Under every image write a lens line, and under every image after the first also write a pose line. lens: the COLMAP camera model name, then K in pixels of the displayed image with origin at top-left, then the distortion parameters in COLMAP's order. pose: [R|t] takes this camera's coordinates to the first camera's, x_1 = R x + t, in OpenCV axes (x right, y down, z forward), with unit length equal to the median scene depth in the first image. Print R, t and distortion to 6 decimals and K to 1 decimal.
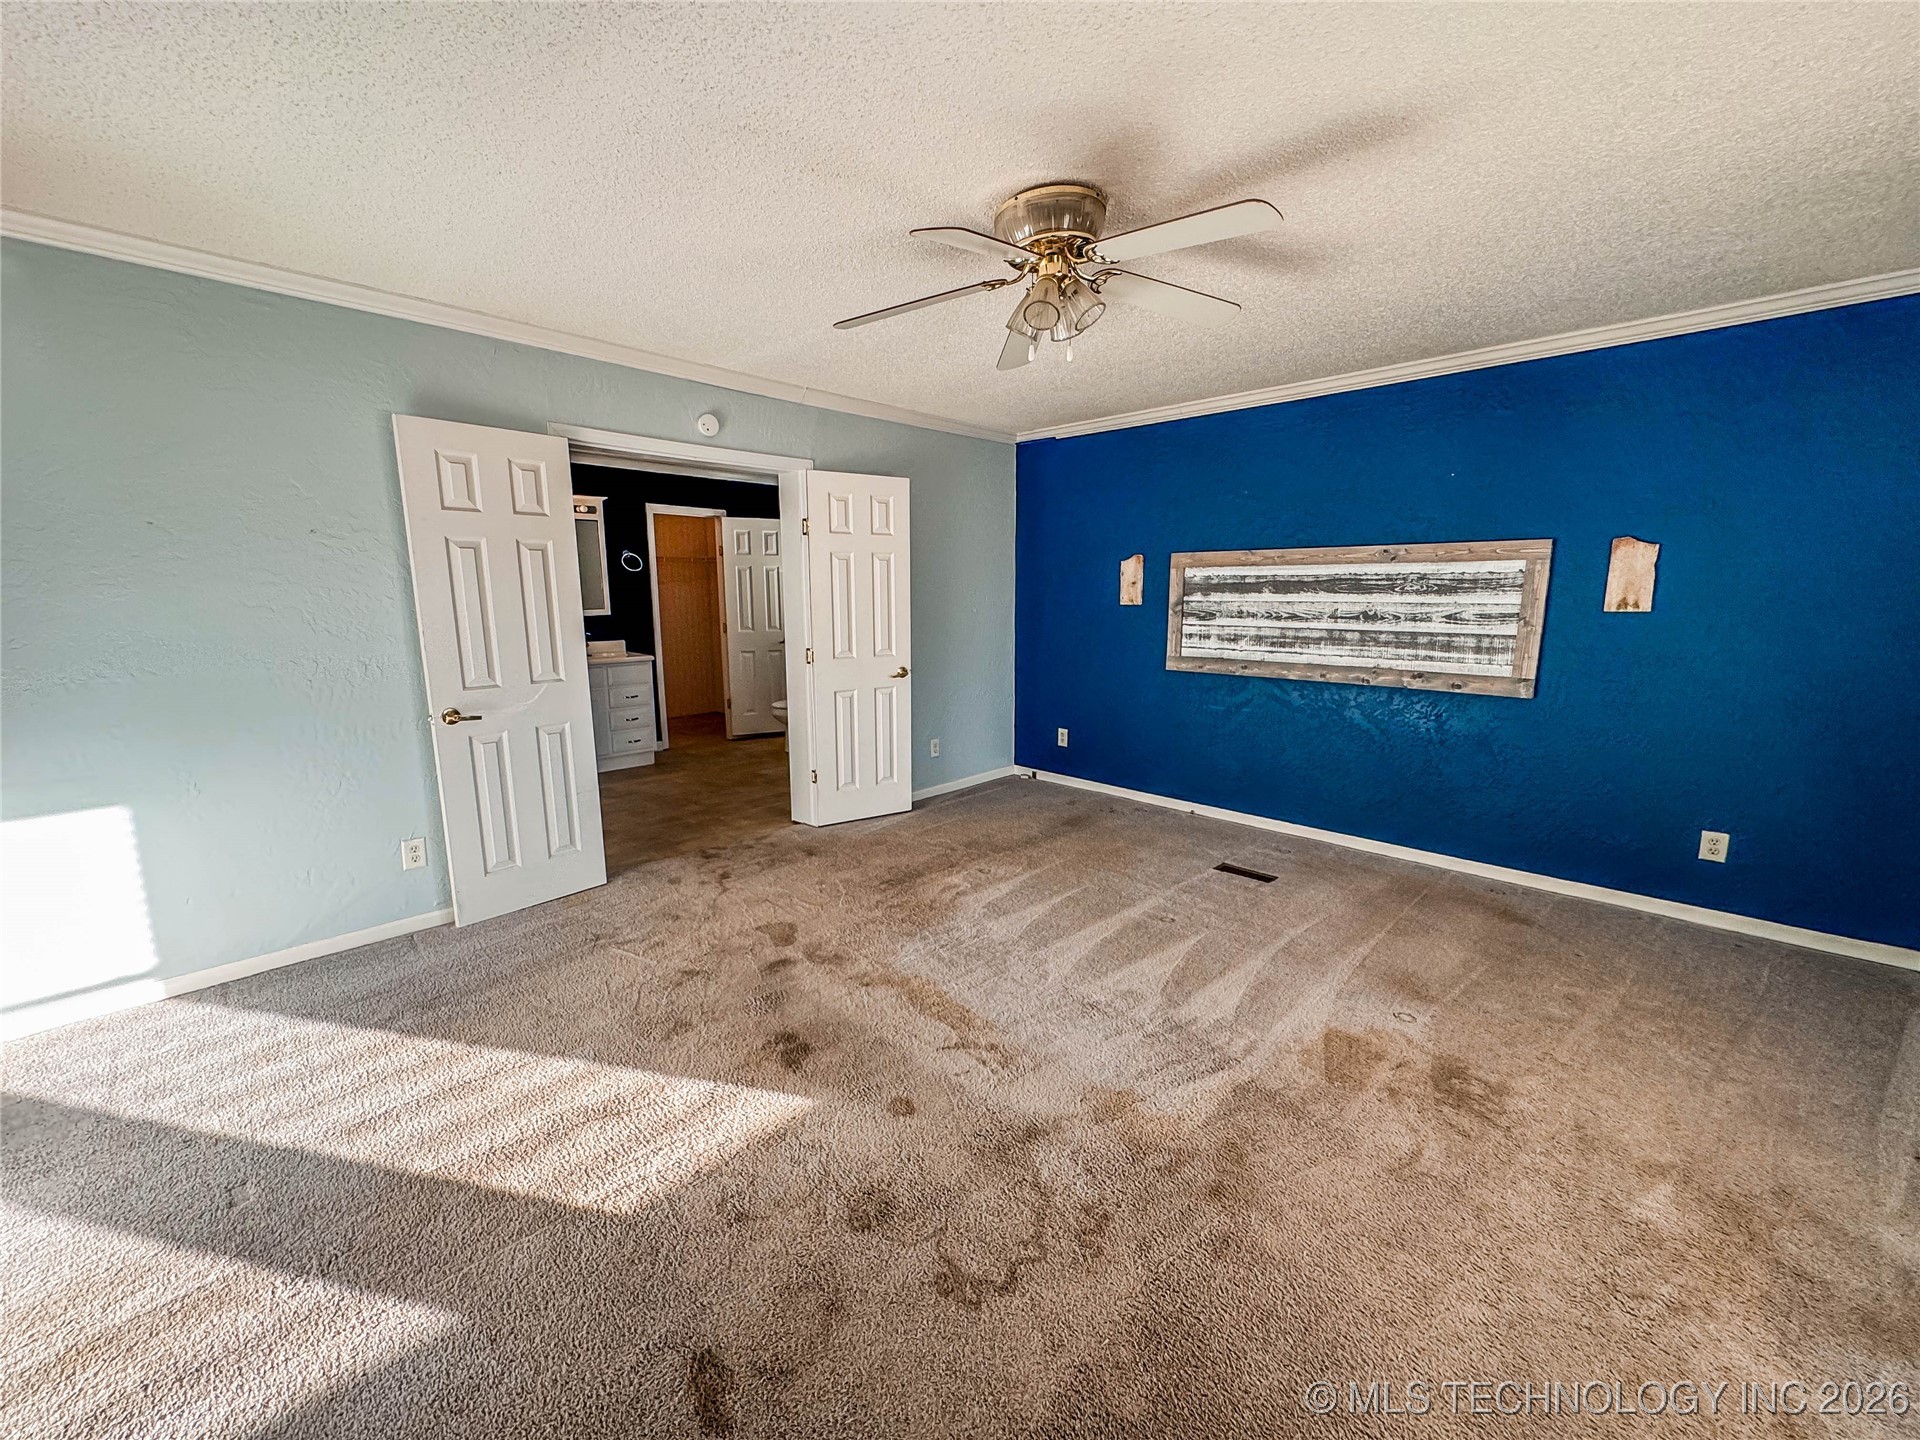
lens RADIAL K [[760.7, 0, 960.0], [0, 760.7, 720.0], [0, 0, 1]] dist [0.000828, -0.000051]
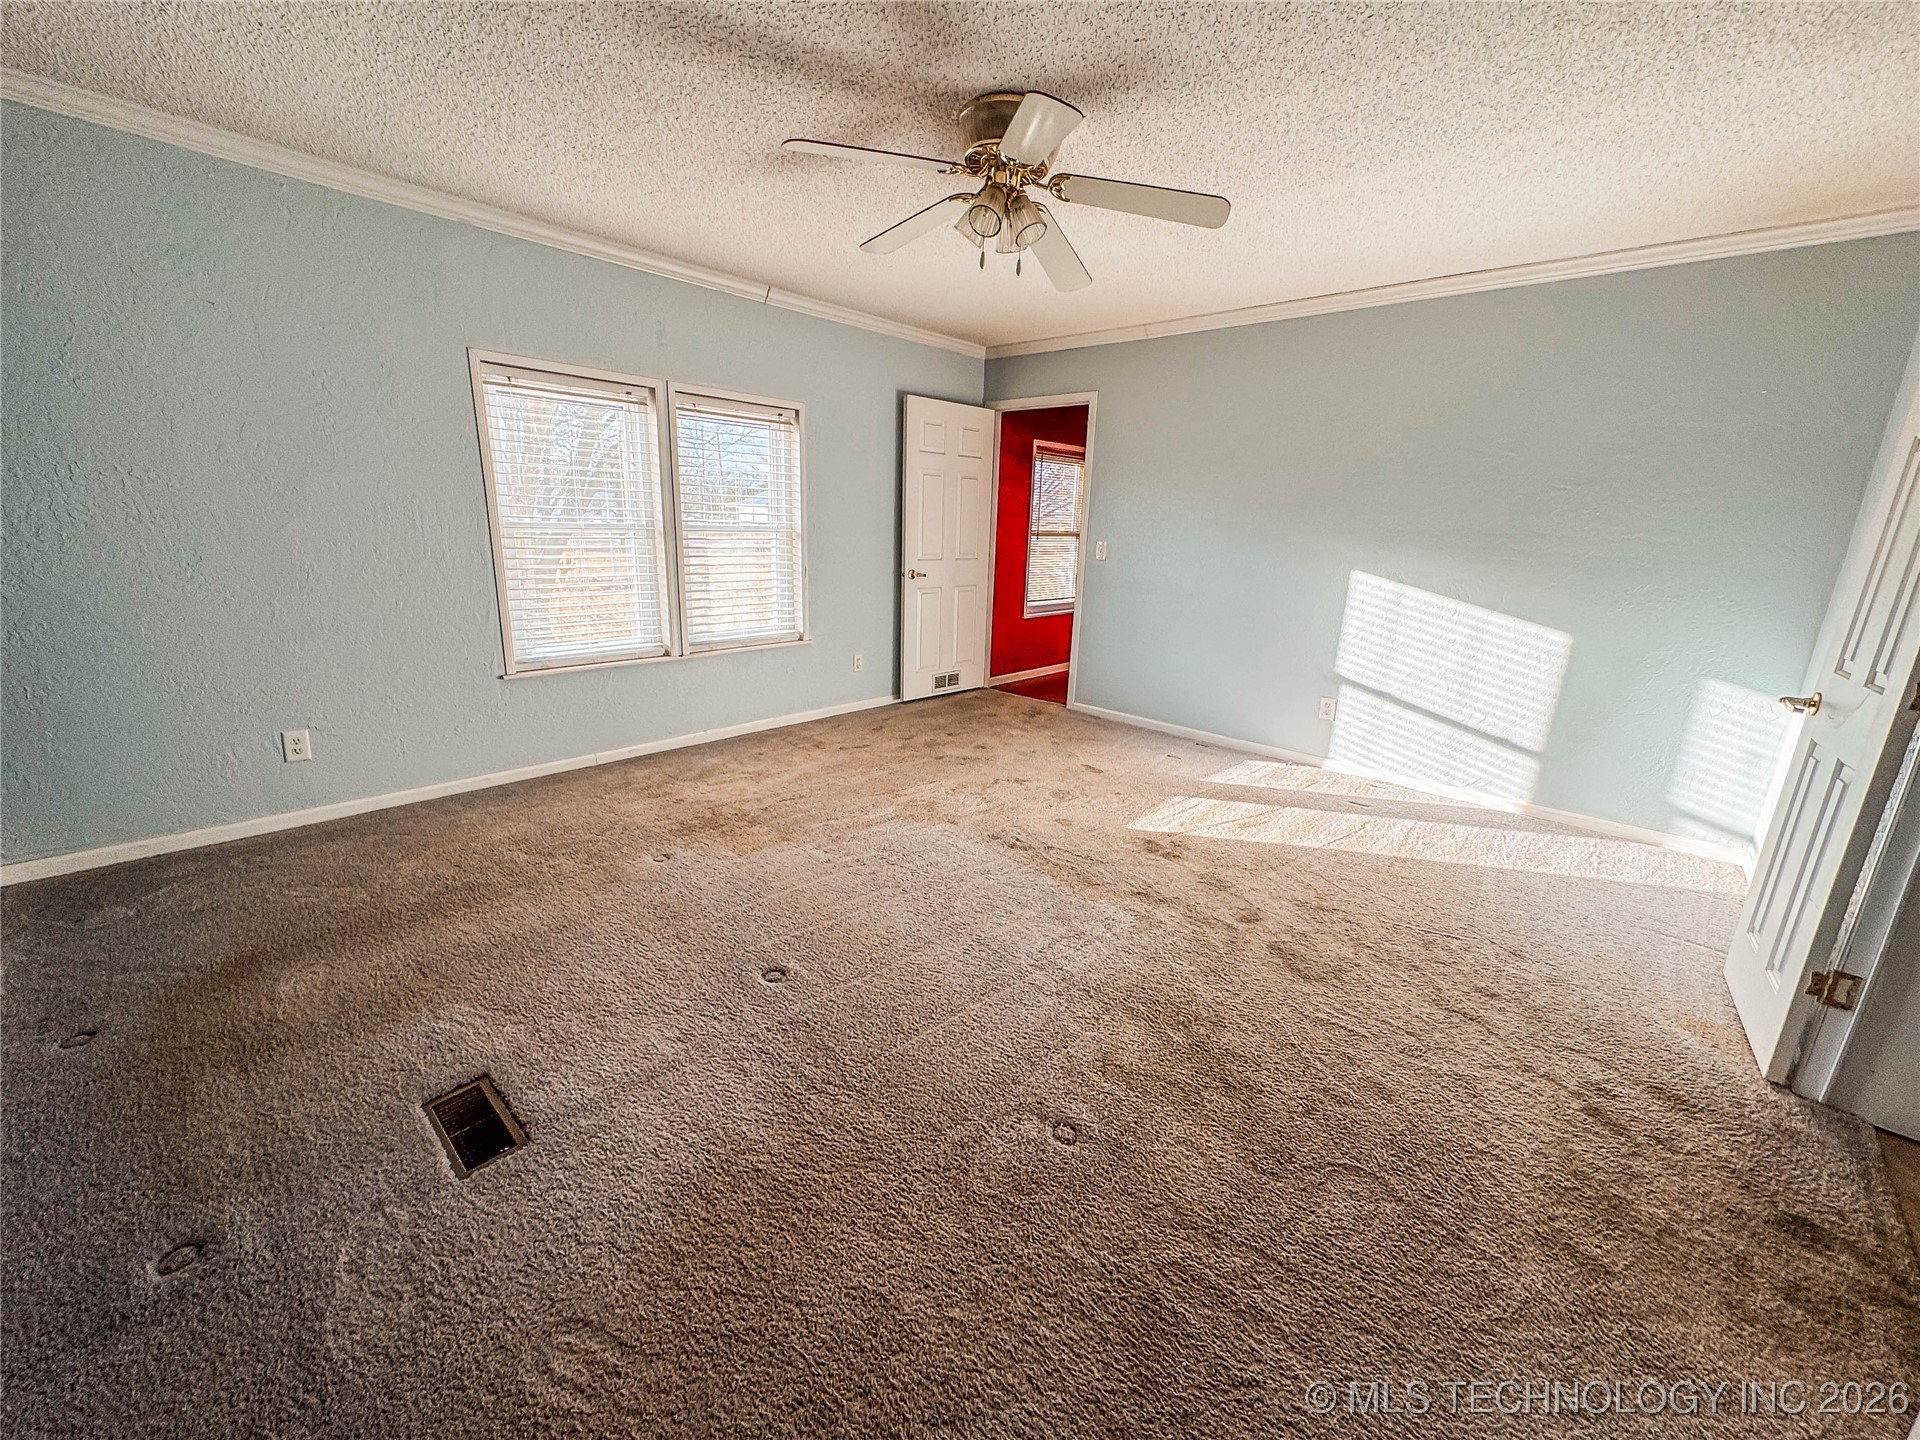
lens RADIAL K [[760.7, 0, 960.0], [0, 760.7, 720.0], [0, 0, 1]] dist [0.000828, -0.000051]
pose [[-0.998887, -0.028389, -0.037661, 0.114935], [-0.041625, 0.906101, 0.421010, -0.198555], [0.022172, 0.422109, -0.906274, 1.258999]]
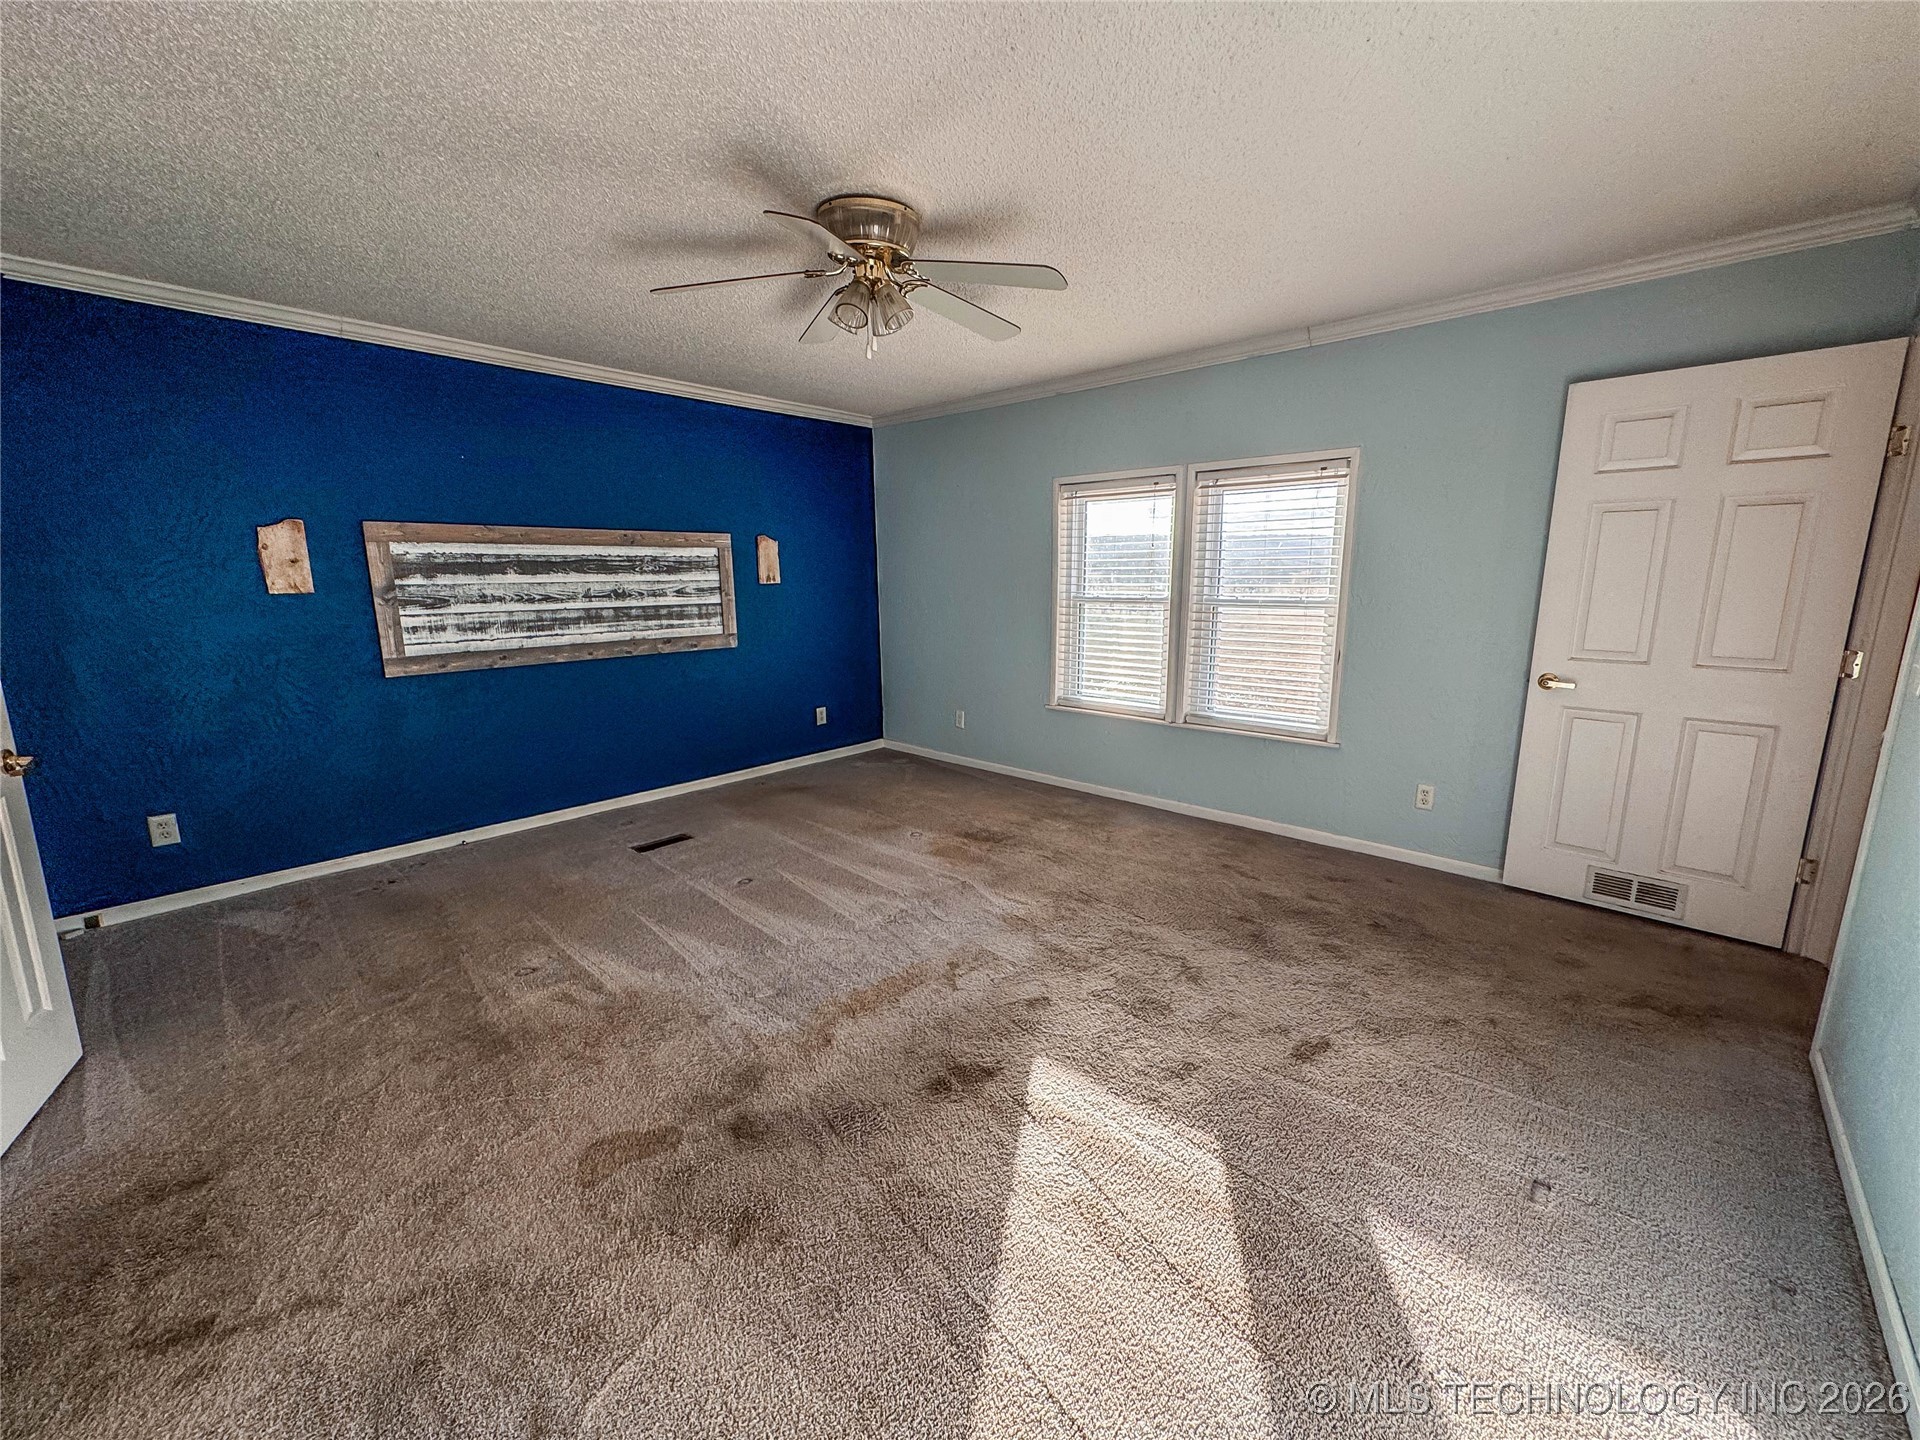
lens RADIAL K [[760.7, 0, 960.0], [0, 760.7, 720.0], [0, 0, 1]] dist [0.000828, -0.000051]
pose [[-0.028892, -0.190478, 0.981266, -0.600802], [0.177511, 0.965095, 0.192565, -0.085515], [-0.983695, 0.179750, 0.005928, 0.543687]]
